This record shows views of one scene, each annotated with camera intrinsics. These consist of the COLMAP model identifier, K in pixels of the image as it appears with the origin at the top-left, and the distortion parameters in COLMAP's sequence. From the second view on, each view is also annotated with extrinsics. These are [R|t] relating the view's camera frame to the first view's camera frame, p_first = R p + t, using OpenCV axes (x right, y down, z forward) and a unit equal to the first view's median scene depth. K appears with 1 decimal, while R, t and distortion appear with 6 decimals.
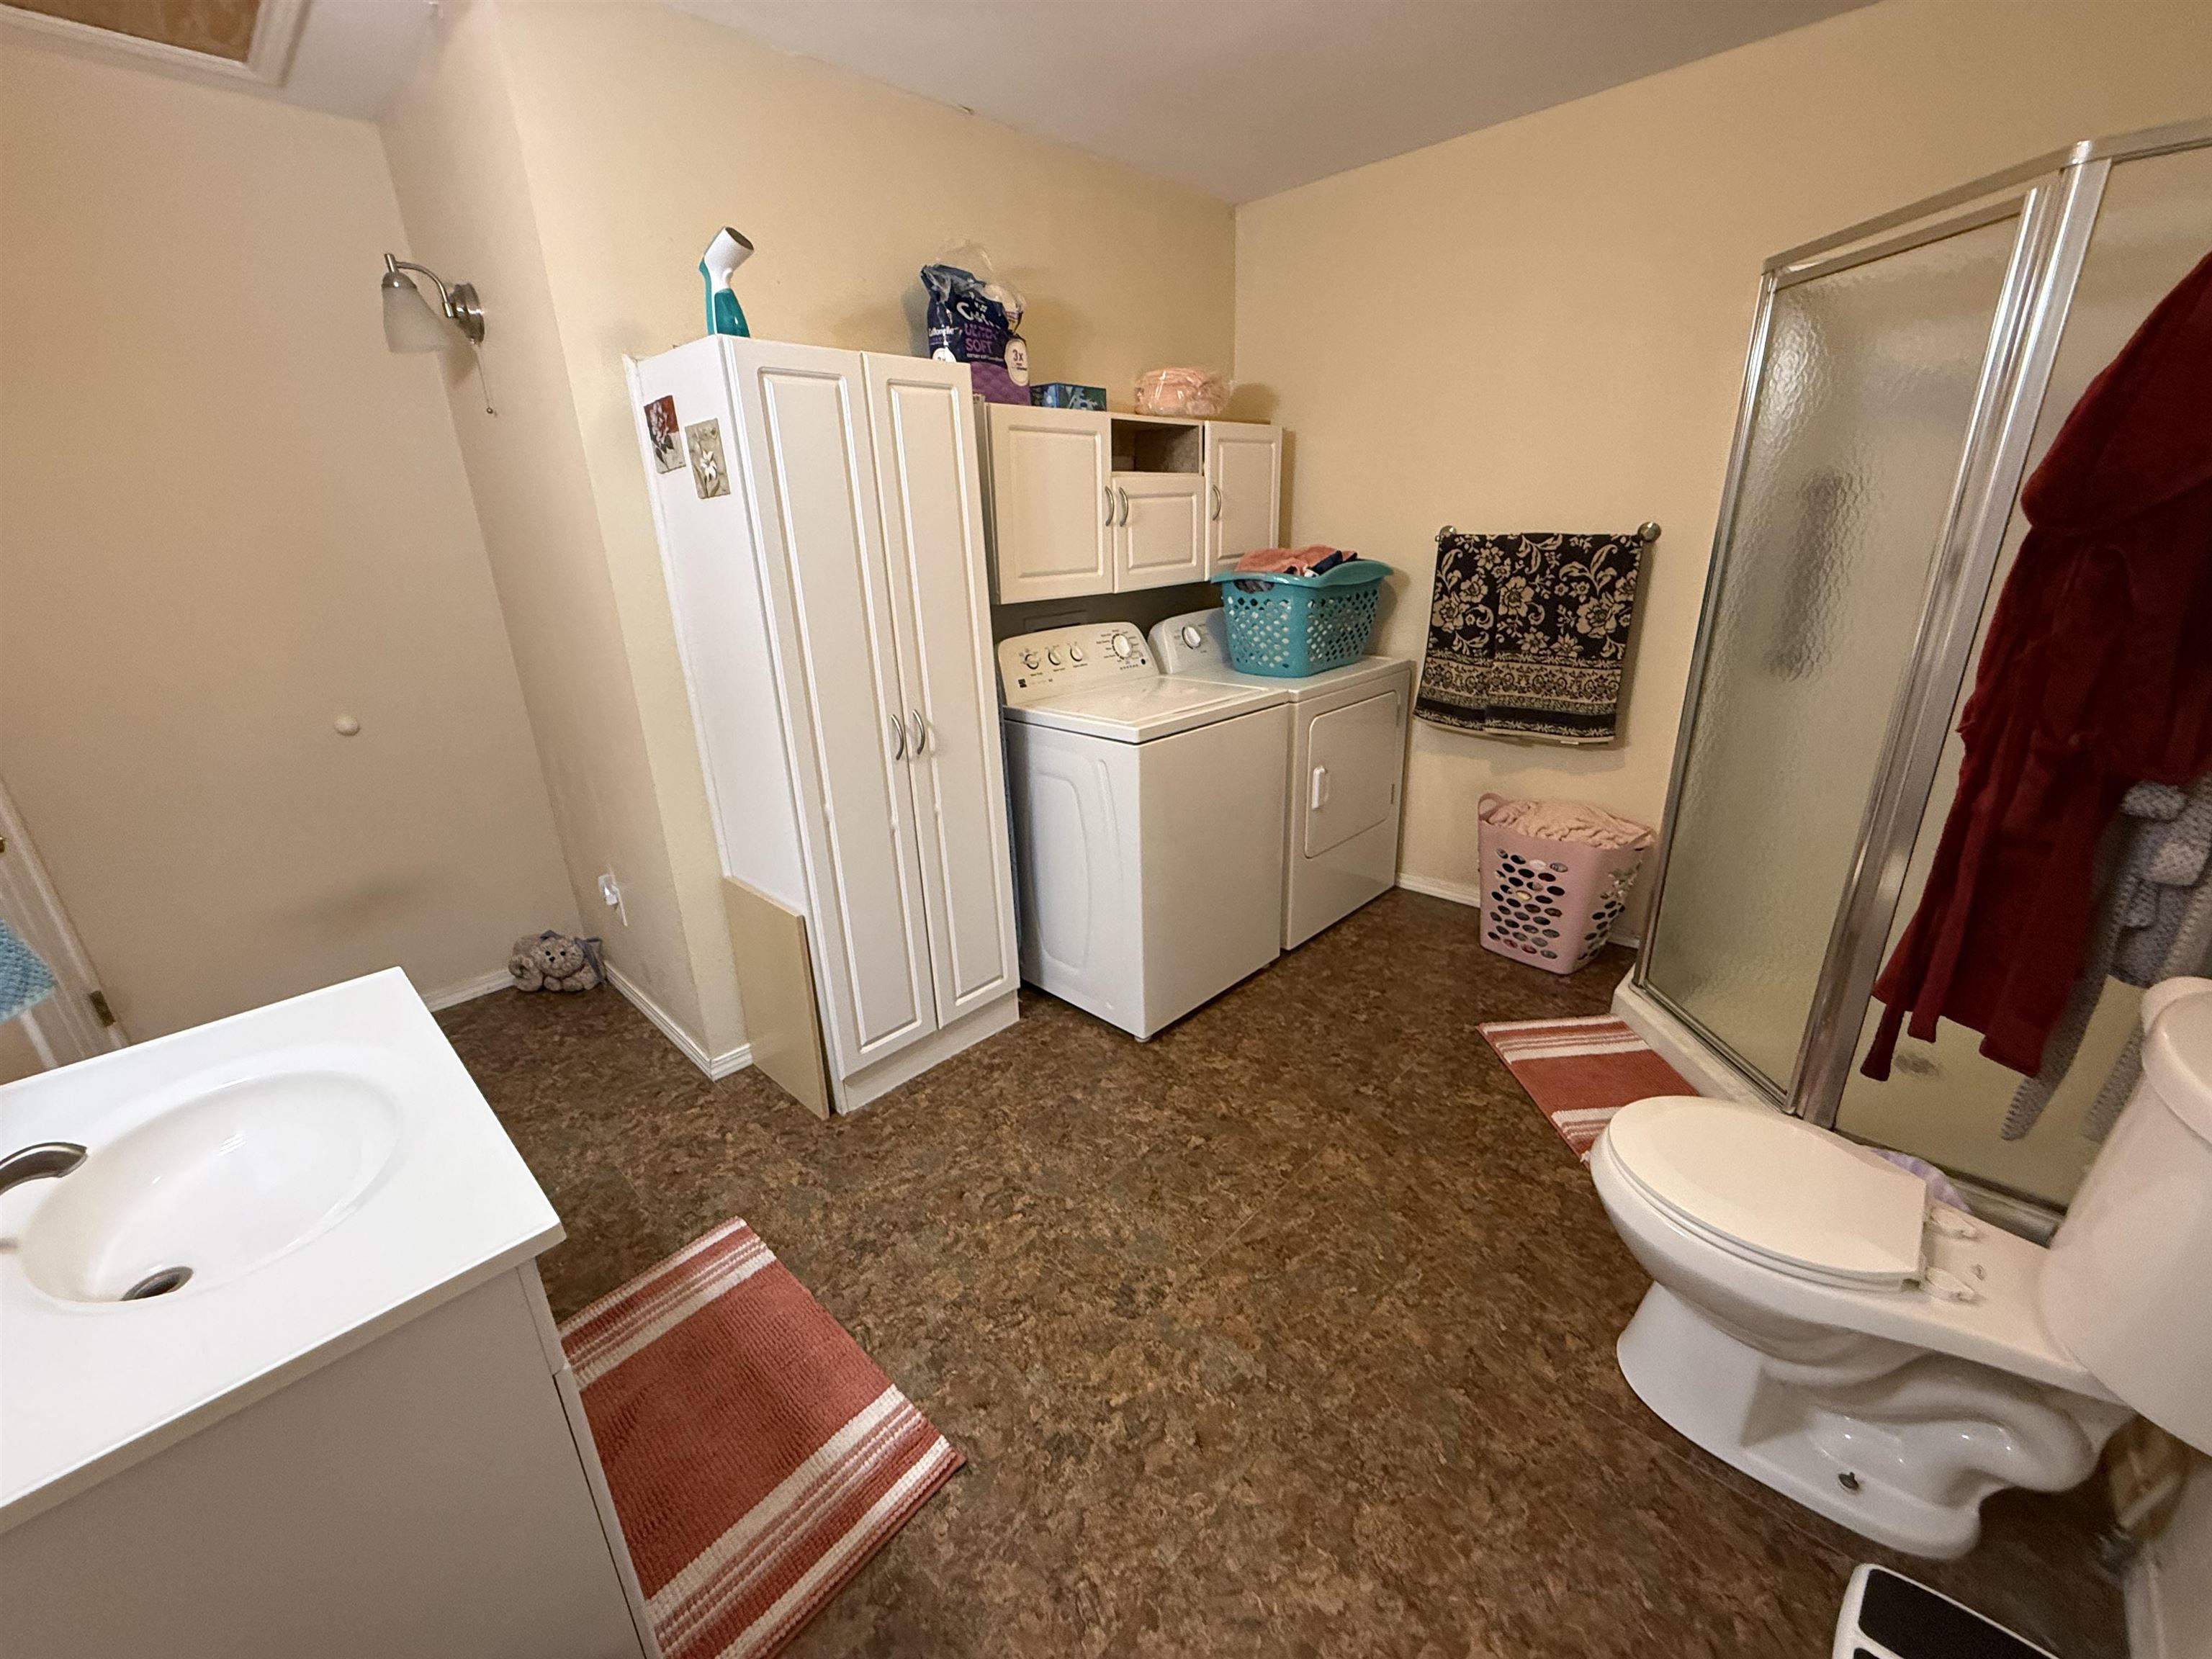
lens RADIAL K [[879.9, 0, 1101.9], [0, 879.9, 828.0], [0, 0, 1]] dist [-0.001036, 0.000268]
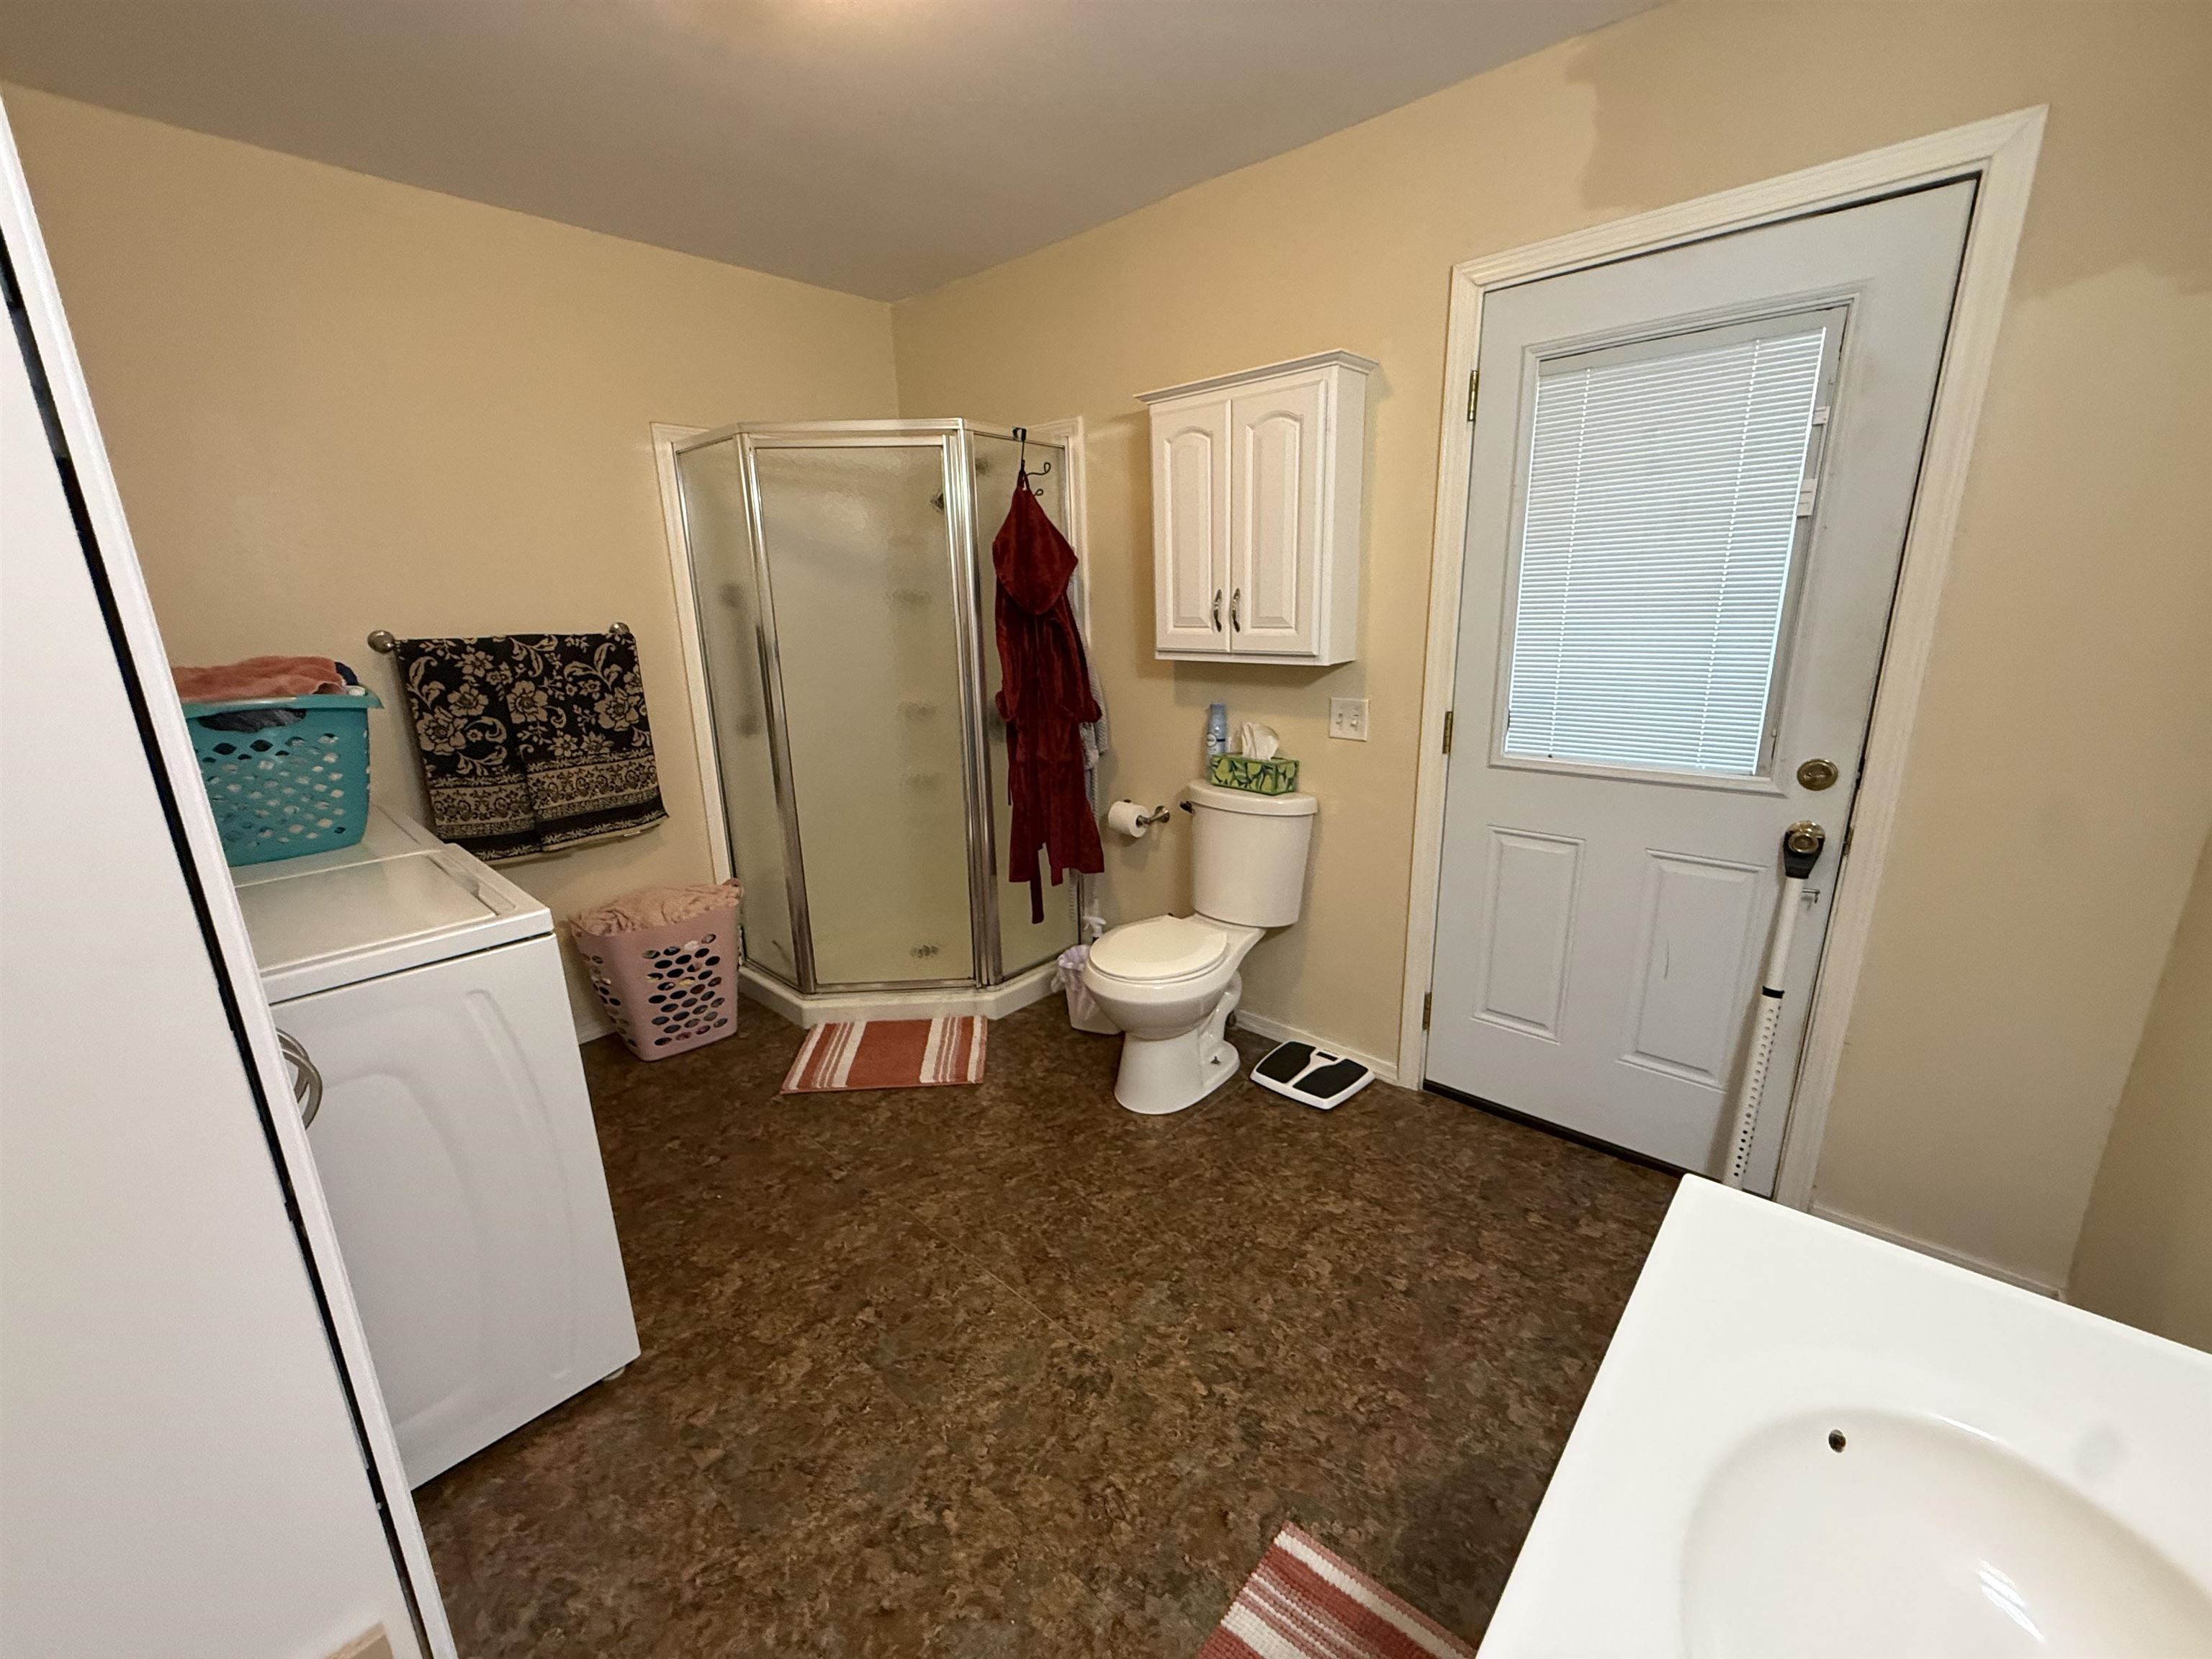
lens RADIAL K [[879.9, 0, 1101.5], [0, 879.9, 831.4], [0, 0, 1]] dist [-0.001036, 0.000268]
pose [[-0.022692, -0.222240, 0.974728, -0.551041], [0.356753, 0.908990, 0.215557, -0.148618], [-0.933923, 0.352628, 0.058658, 0.518095]]
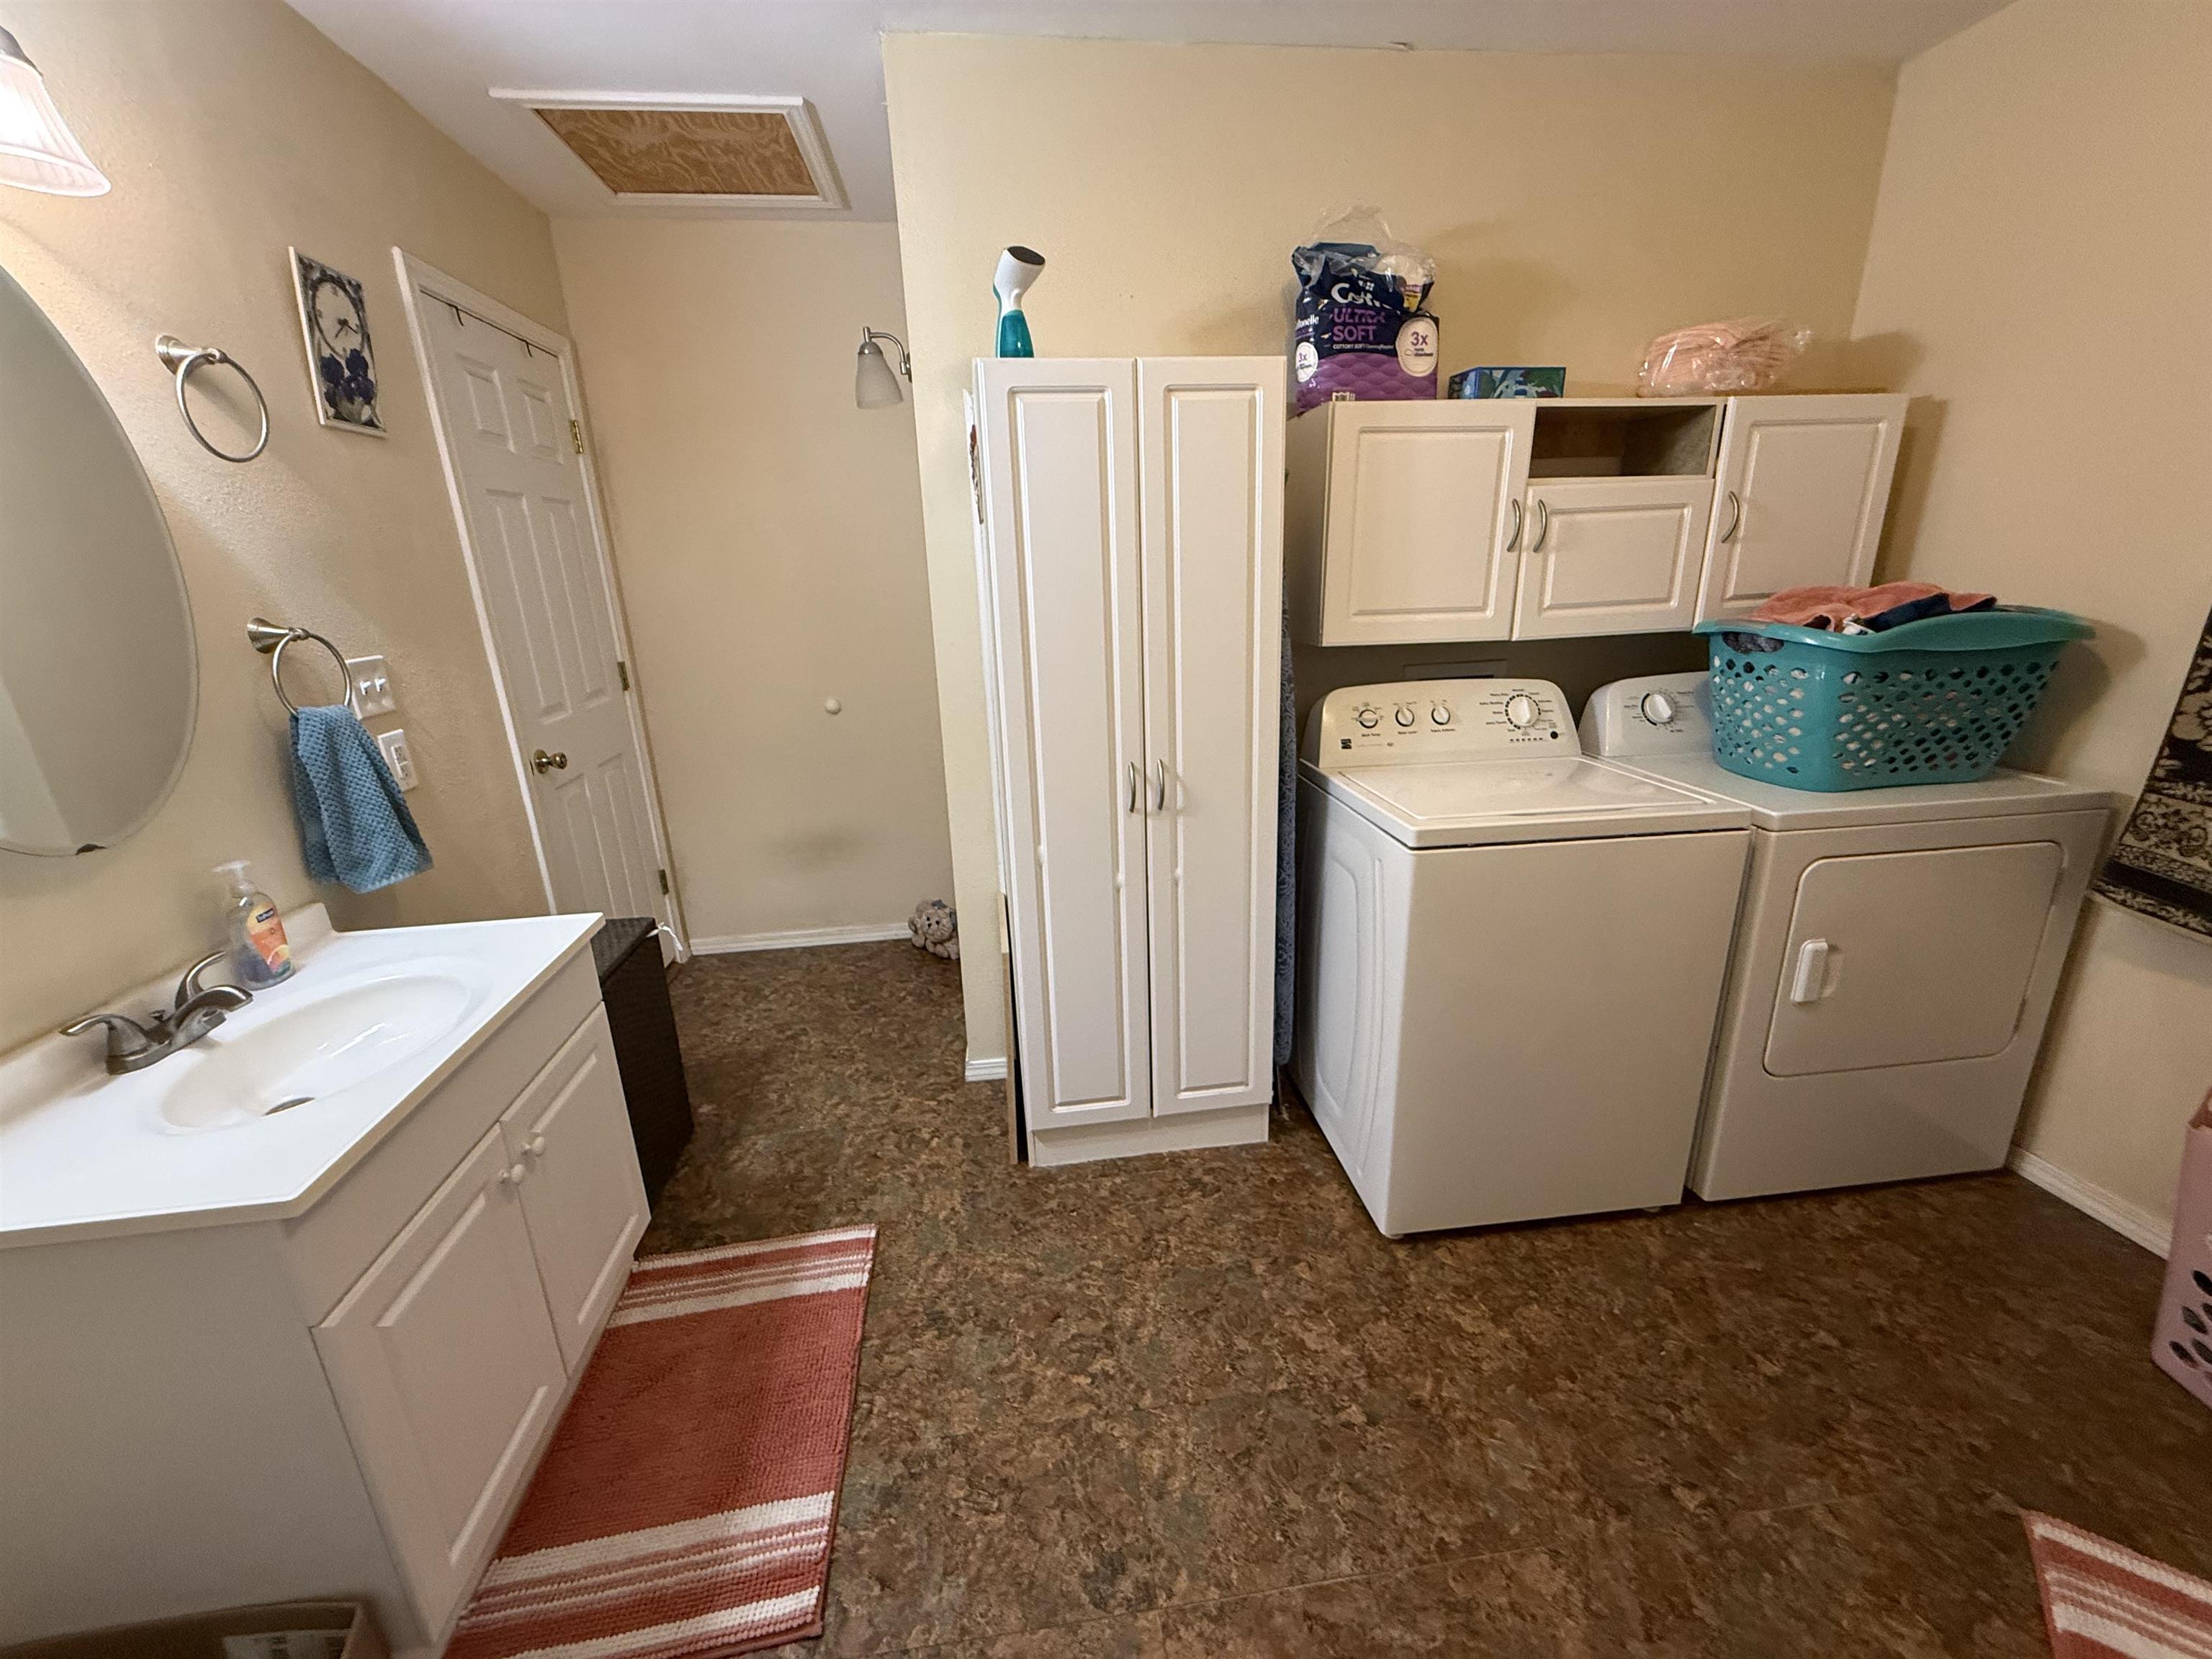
lens RADIAL K [[879.9, 0, 1101.3], [0, 879.9, 827.0], [0, 0, 1]] dist [-0.001036, 0.000268]
pose [[0.779434, 0.189164, -0.597243, 0.252746], [-0.202767, 0.978183, 0.045196, -0.087596], [0.592763, 0.085874, 0.800786, 0.243890]]
